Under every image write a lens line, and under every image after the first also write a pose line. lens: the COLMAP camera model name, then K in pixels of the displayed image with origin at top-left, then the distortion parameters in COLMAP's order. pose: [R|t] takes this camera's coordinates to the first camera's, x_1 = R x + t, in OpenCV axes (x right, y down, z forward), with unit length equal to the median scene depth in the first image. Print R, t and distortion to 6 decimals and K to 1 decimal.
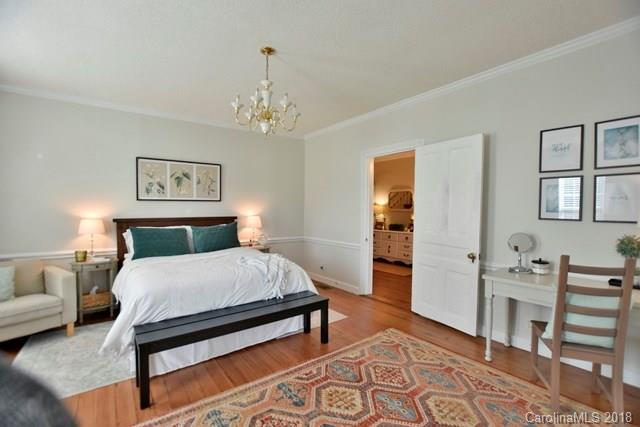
lens RADIAL K [[281.9, 0, 321.6], [0, 281.9, 214.2], [0, 0, 1]] dist [-0.027892, 0.000095]
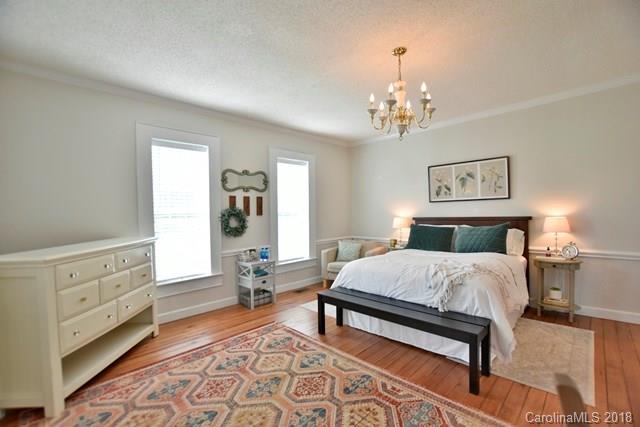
lens RADIAL K [[281.9, 0, 321.6], [0, 281.9, 214.2], [0, 0, 1]] dist [-0.027892, 0.000095]
pose [[0.138834, 0.002632, -0.990312, 0.508558], [0.004399, 0.999985, 0.003275, -0.004825], [0.990306, -0.004811, 0.138821, 0.394244]]
